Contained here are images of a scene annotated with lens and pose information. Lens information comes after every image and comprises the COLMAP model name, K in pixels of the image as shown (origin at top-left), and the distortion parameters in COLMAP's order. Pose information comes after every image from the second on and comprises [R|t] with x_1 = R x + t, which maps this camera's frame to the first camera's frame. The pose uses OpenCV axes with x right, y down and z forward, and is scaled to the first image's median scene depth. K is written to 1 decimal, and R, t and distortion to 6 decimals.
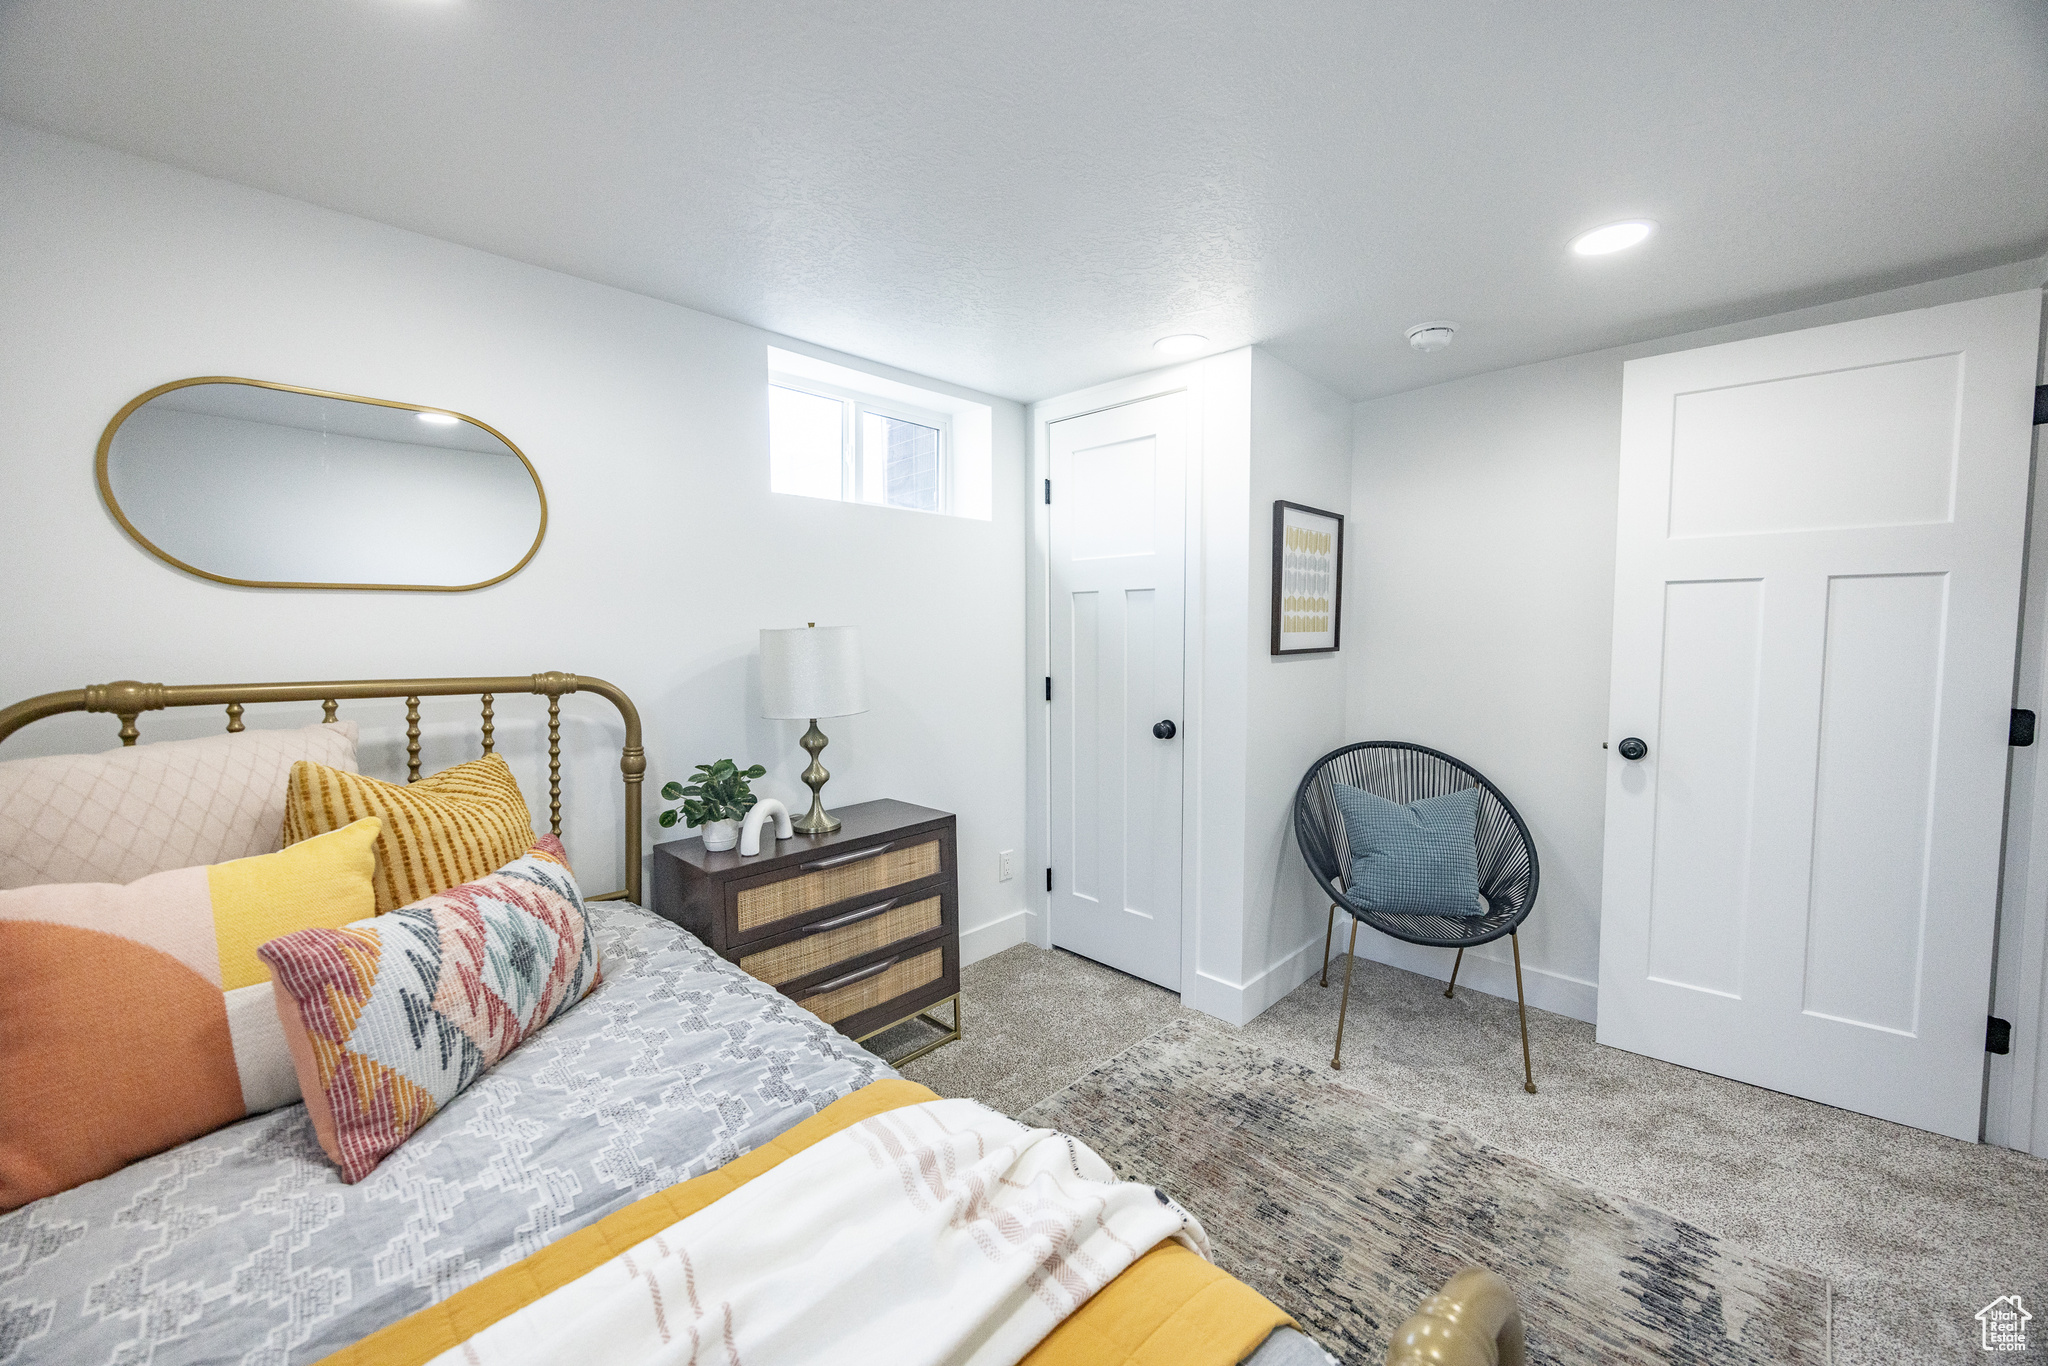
lens RADIAL K [[777.3, 0, 1026.3], [0, 777.3, 677.9], [0, 0, 1]] dist [-0.003286, -0.000249]
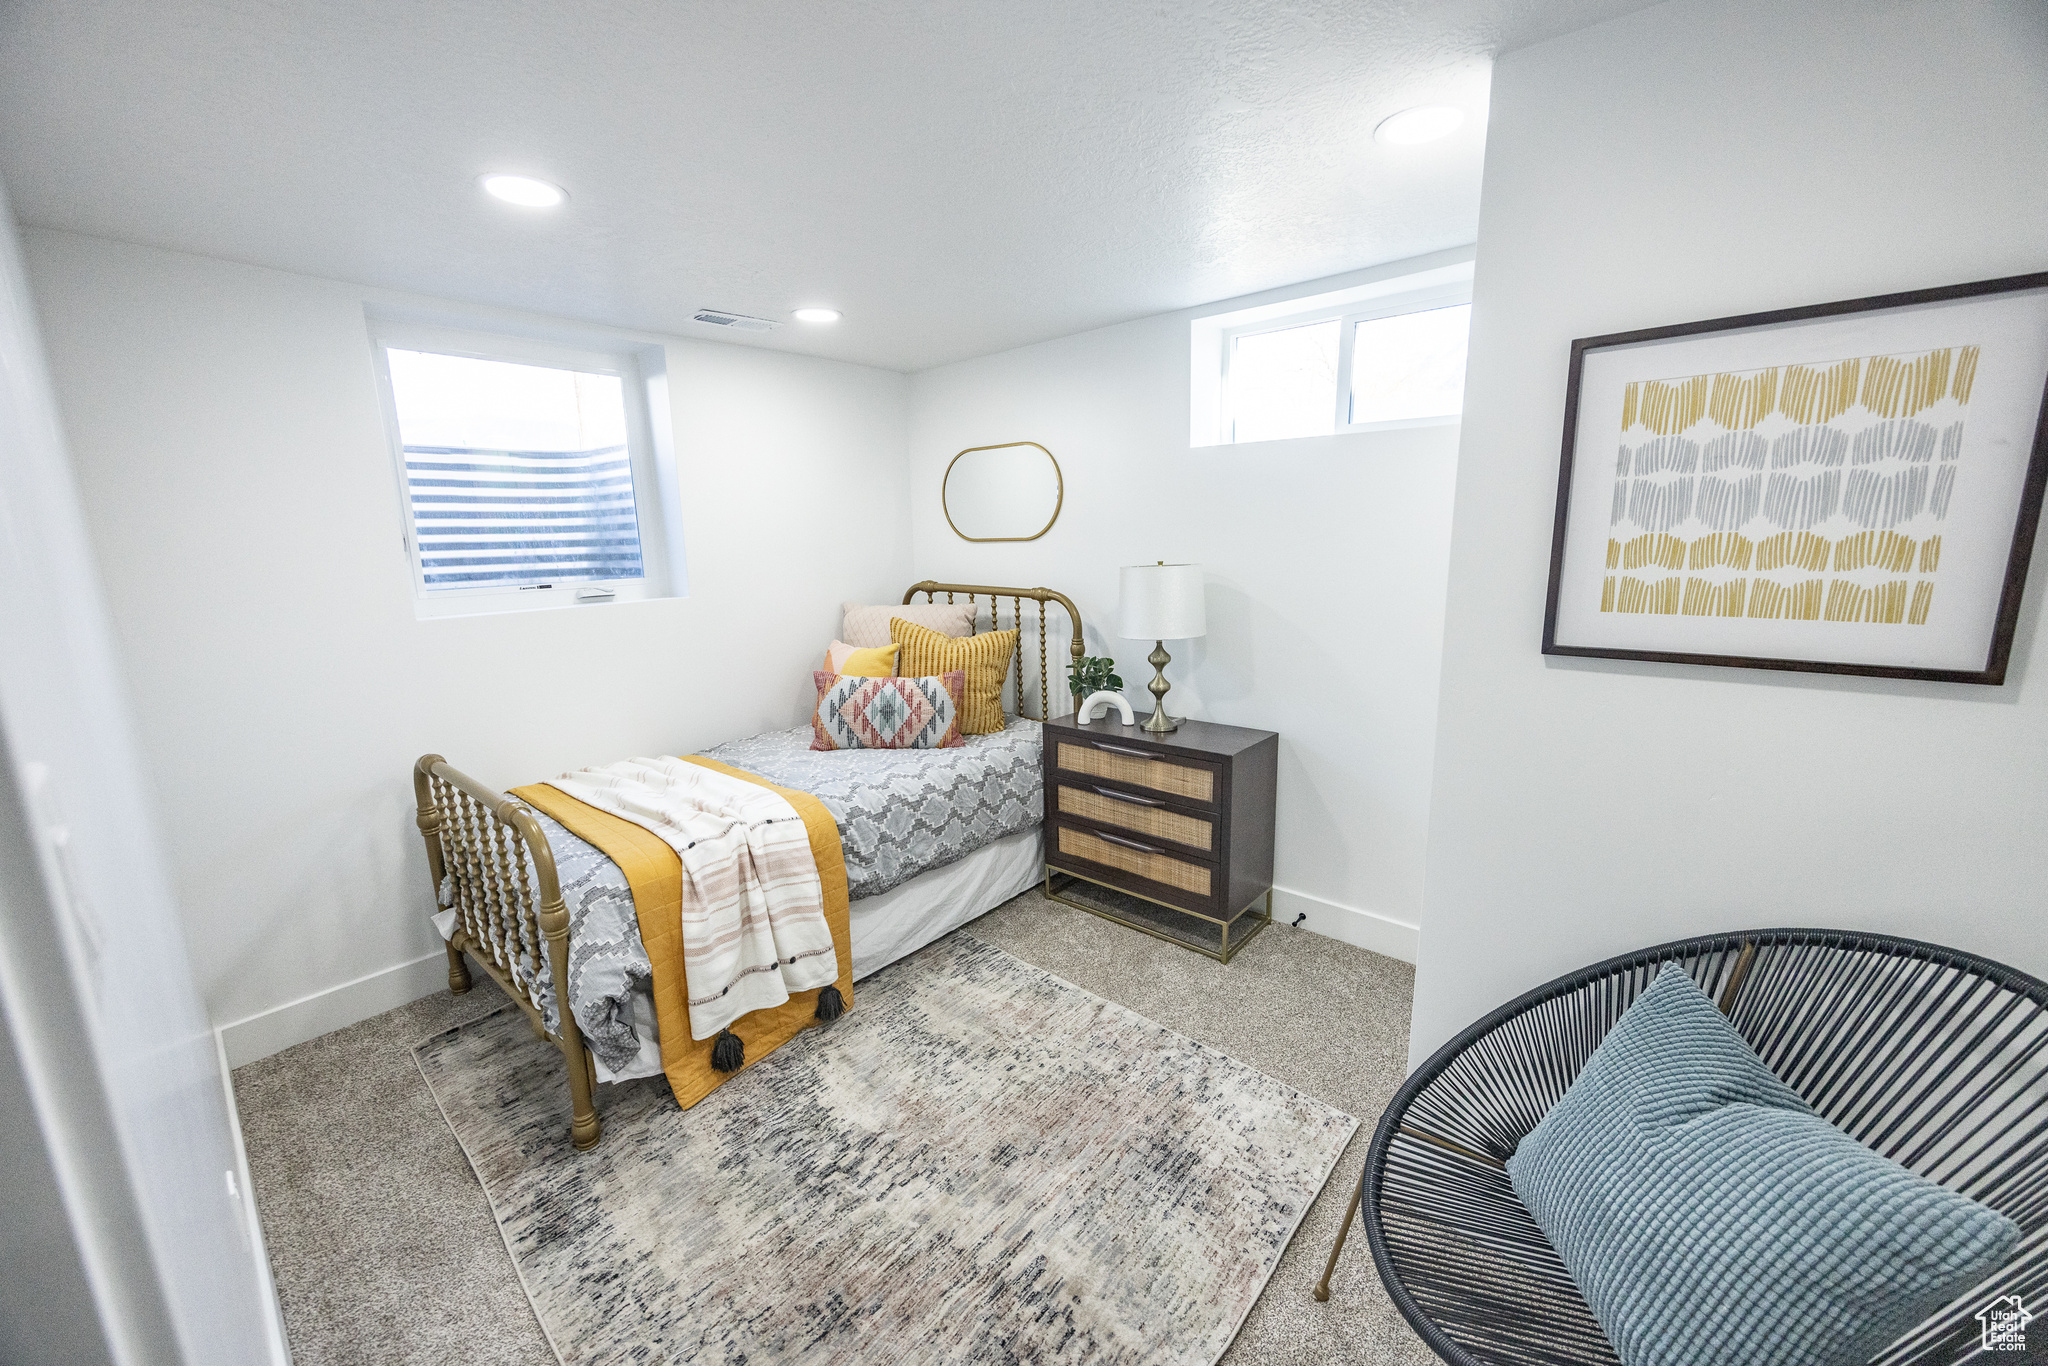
lens RADIAL K [[777.3, 0, 1026.4], [0, 777.3, 683.7], [0, 0, 1]] dist [-0.003286, -0.000249]
pose [[0.054089, 0.196827, -0.978945, 1.103347], [-0.039954, 0.980022, 0.194836, -0.131004], [0.997736, 0.028574, 0.060873, 0.849814]]
